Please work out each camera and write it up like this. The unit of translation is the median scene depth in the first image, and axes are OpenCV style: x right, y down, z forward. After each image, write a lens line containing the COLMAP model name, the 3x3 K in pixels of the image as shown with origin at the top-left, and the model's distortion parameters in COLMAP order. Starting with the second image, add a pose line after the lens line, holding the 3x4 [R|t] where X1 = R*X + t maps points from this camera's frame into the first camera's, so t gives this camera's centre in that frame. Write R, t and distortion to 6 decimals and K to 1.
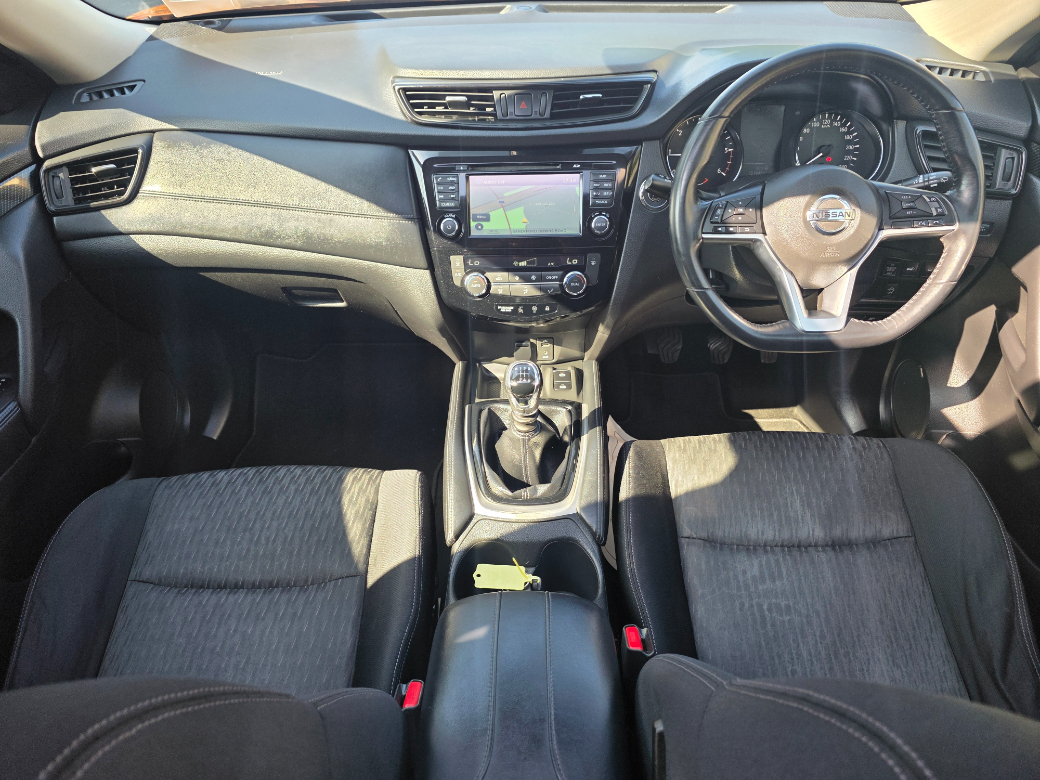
lens RADIAL K [[704.8, 0, 521.4], [0, 704.8, 395.4], [0, 0, 1]] dist [0.019290, -0.010418]
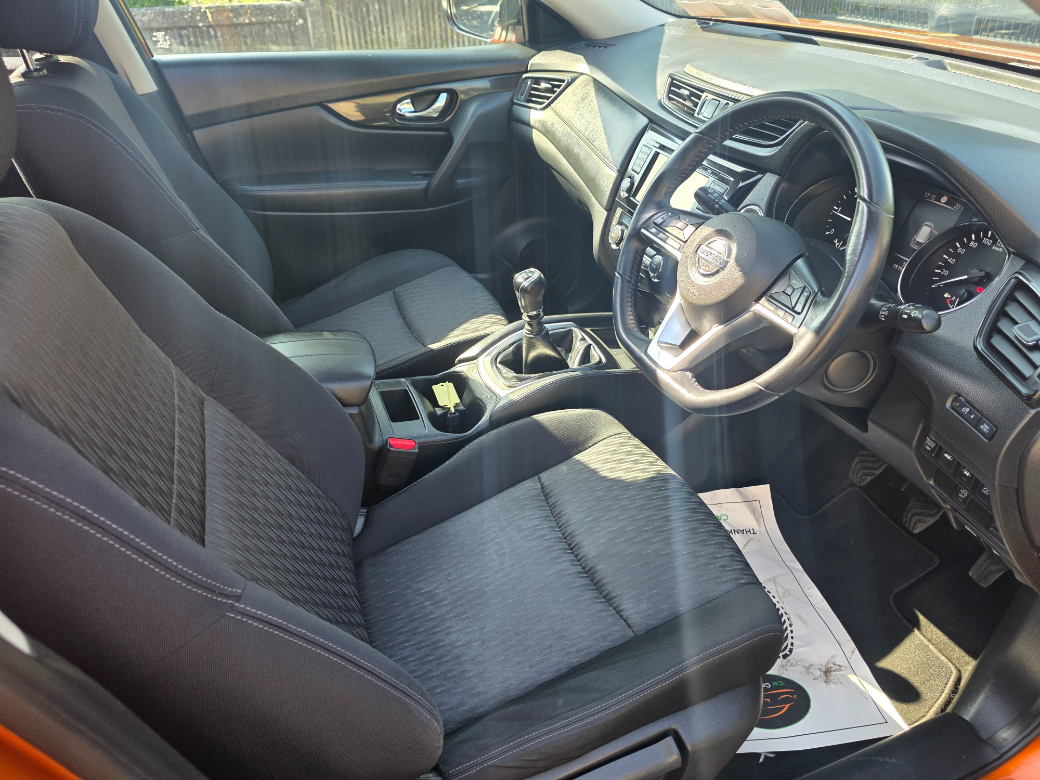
lens RADIAL K [[704.8, 0, 519.1], [0, 704.8, 386.5], [0, 0, 1]] dist [0.019290, -0.010418]
pose [[0.381617, 0.533087, -0.755107, 0.950677], [-0.590352, 0.769171, 0.244663, -0.158300], [0.711234, 0.352412, 0.608238, 0.239933]]
